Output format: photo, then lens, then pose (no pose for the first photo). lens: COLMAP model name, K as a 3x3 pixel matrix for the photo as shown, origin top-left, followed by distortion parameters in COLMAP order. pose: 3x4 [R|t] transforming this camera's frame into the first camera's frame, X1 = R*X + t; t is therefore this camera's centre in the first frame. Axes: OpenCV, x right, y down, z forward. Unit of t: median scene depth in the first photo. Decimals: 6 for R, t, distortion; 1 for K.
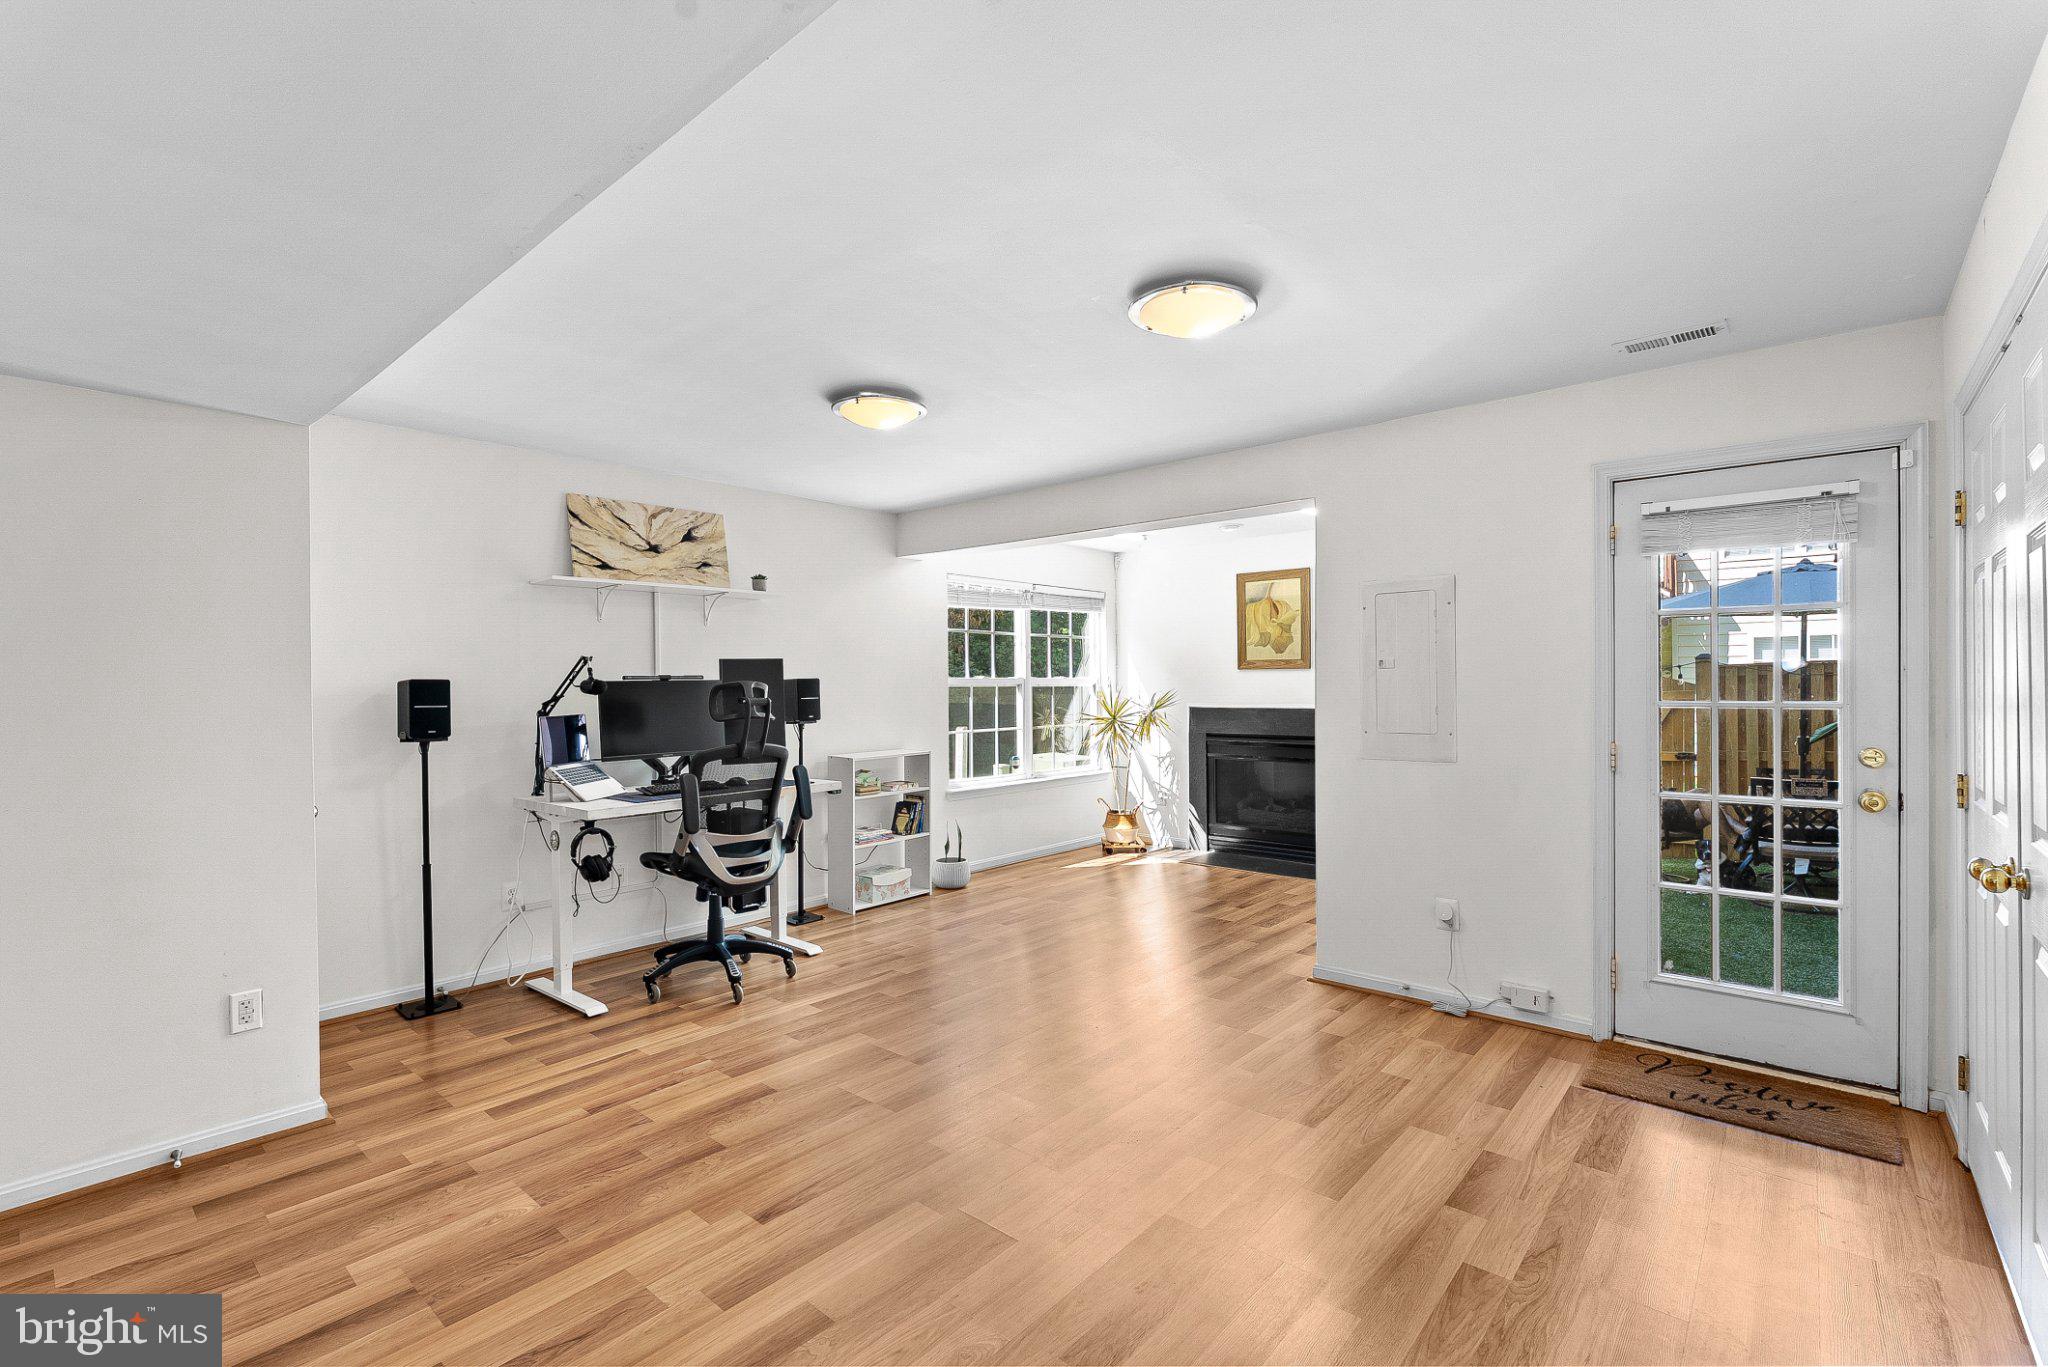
lens RADIAL K [[913.8, 0, 1035.9], [0, 913.8, 681.5], [0, 0, 1]] dist [-0.006645, -0.000054]
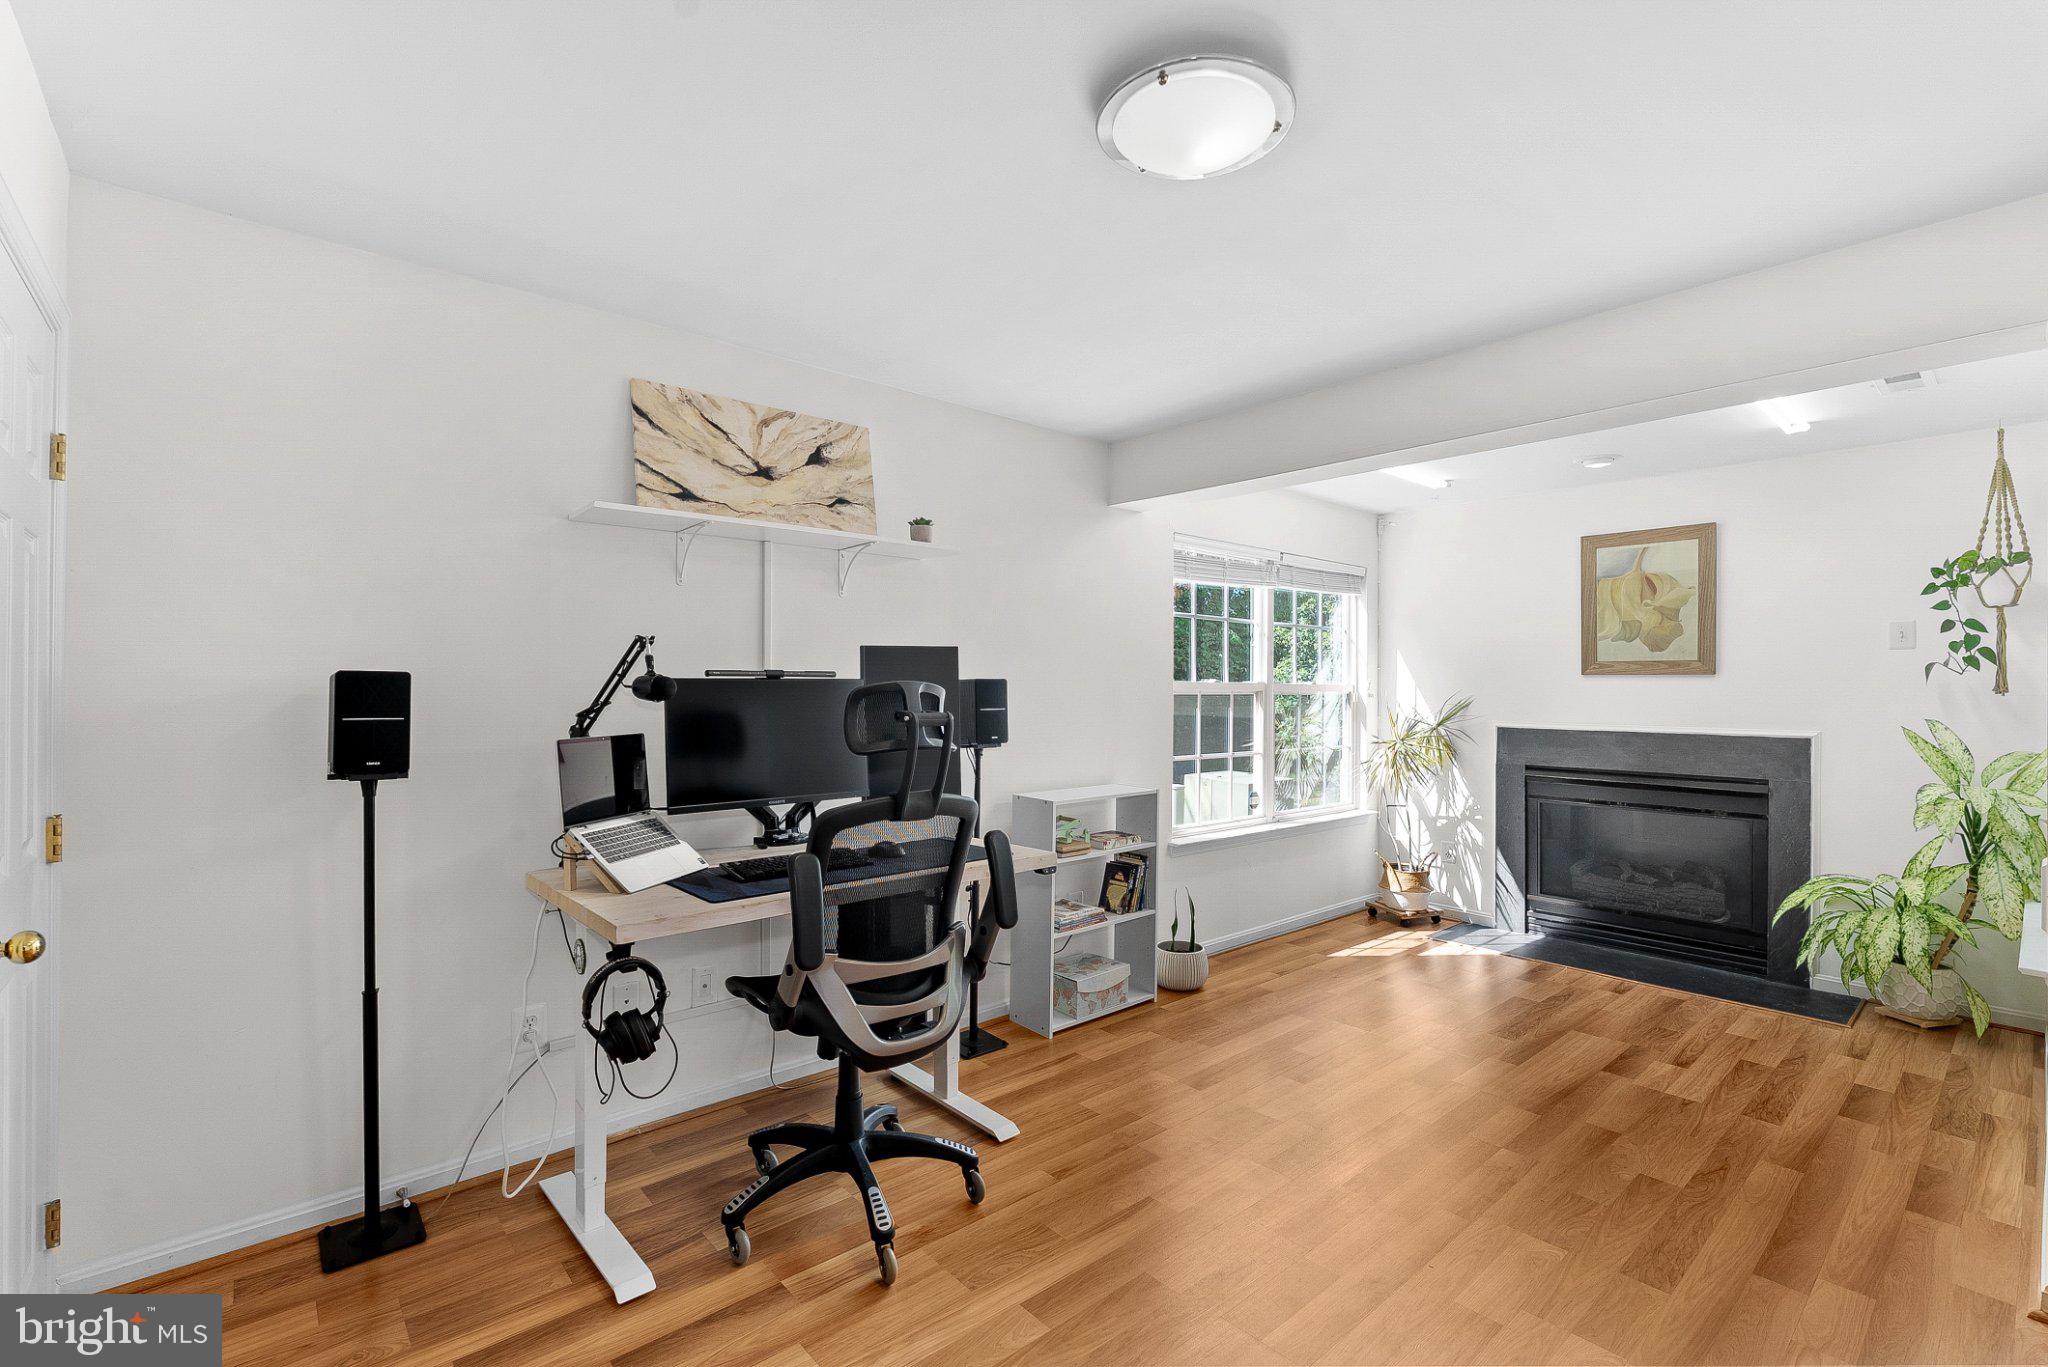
lens RADIAL K [[913.8, 0, 1036.4], [0, 913.8, 680.2], [0, 0, 1]] dist [-0.006645, -0.000054]
pose [[0.990742, 0.013711, -0.135064, -0.150666], [-0.014430, 0.999886, -0.004348, -0.000129], [0.134989, 0.006257, 0.990827, 0.418998]]
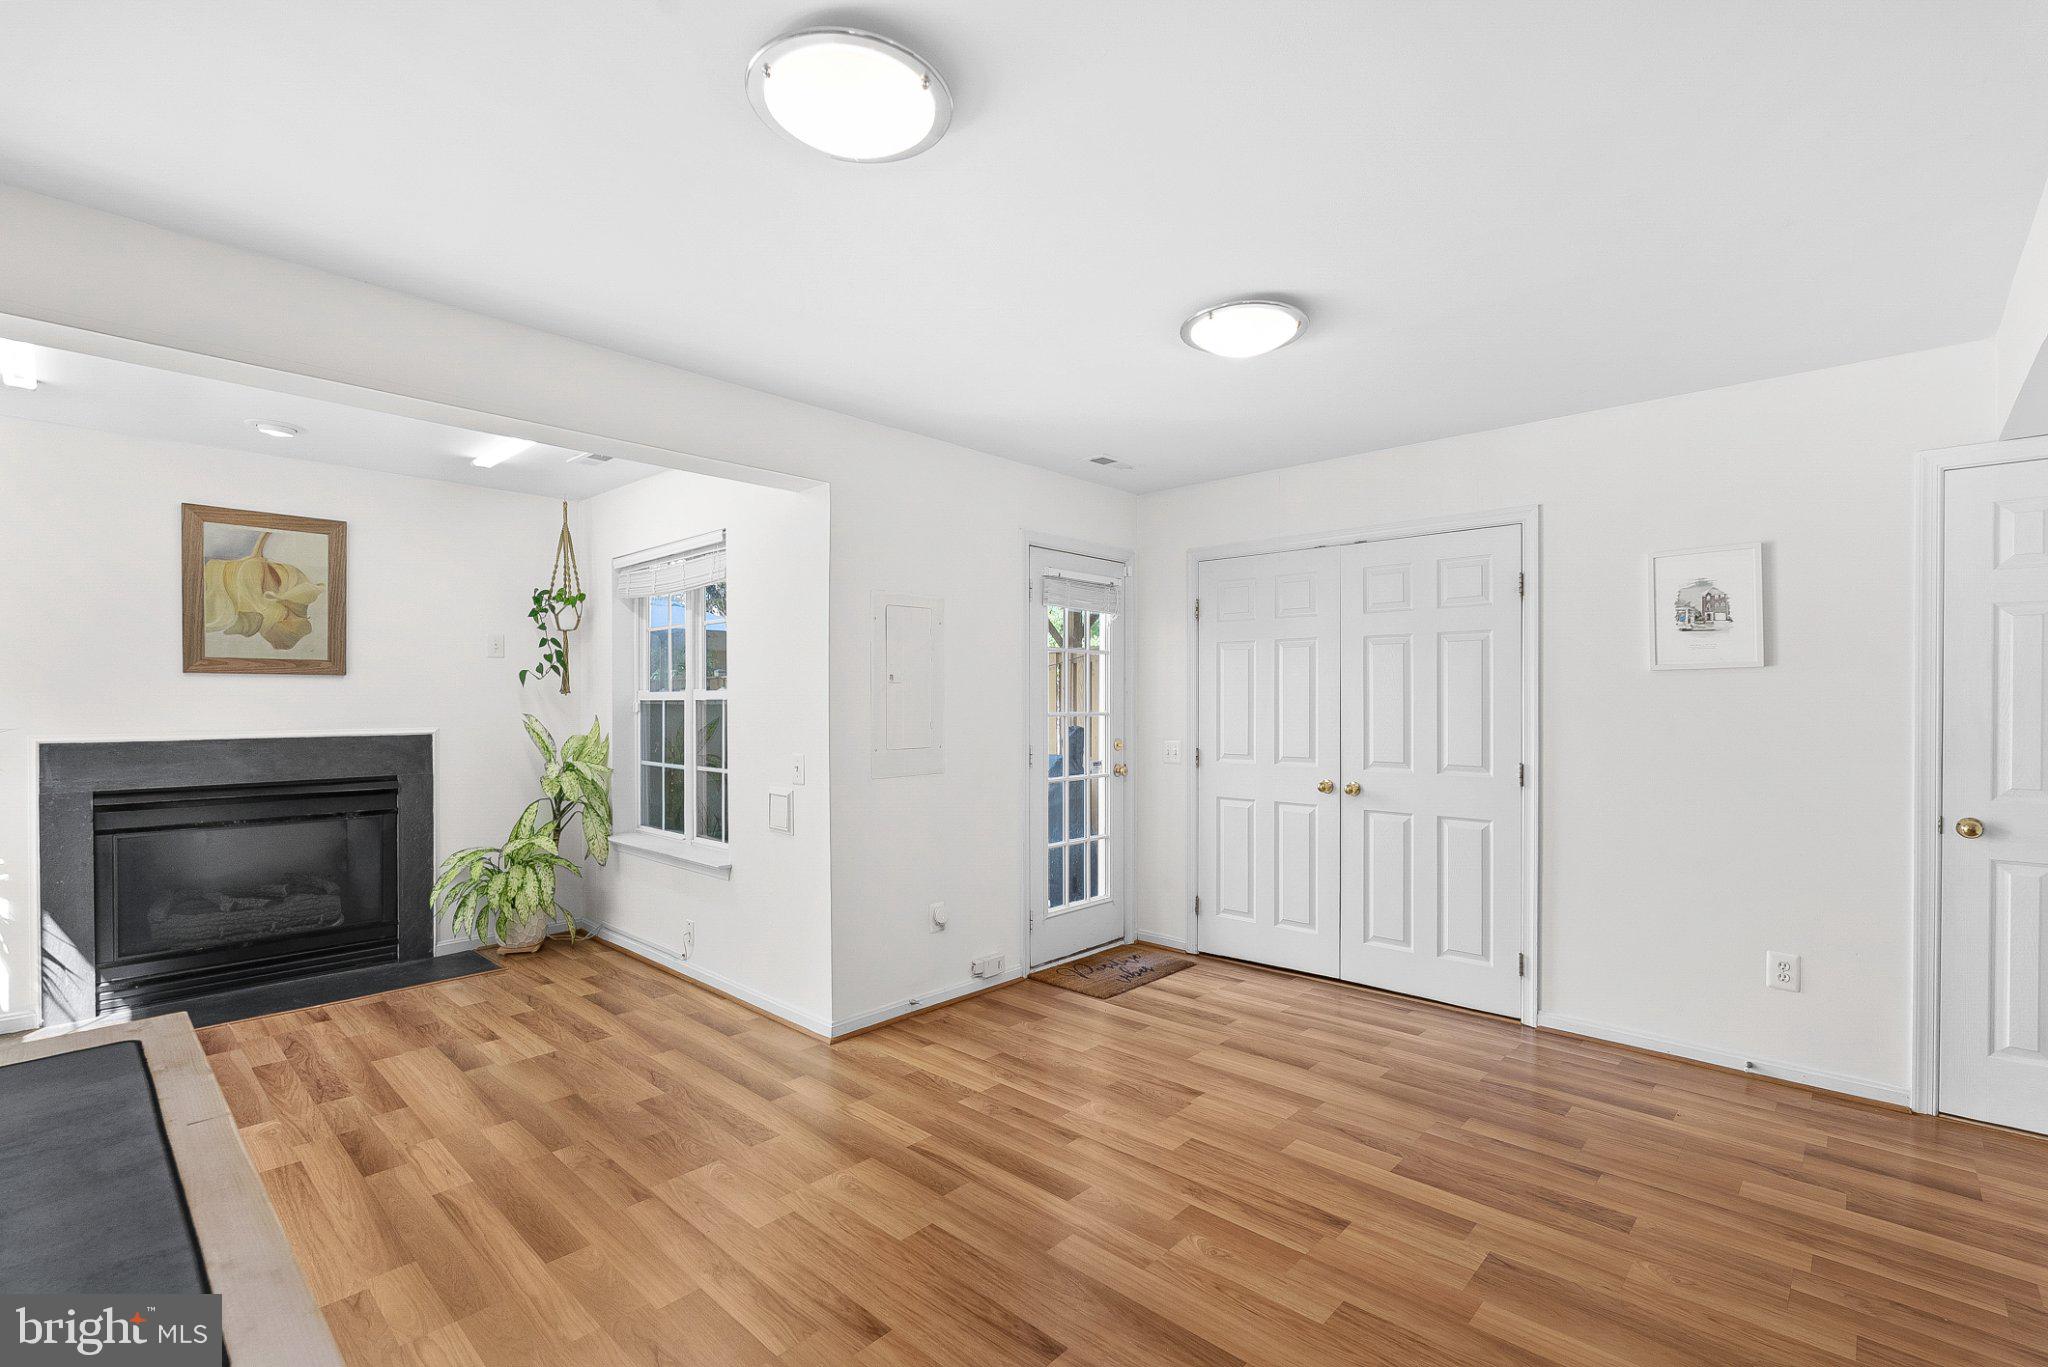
lens RADIAL K [[913.8, 0, 1034.4], [0, 913.8, 696.7], [0, 0, 1]] dist [-0.006645, -0.000054]
pose [[0.033417, 0.009071, 0.999400, -0.516089], [-0.004272, 0.999951, -0.008933, 0.007417], [-0.999432, -0.003971, 0.033455, 0.728442]]
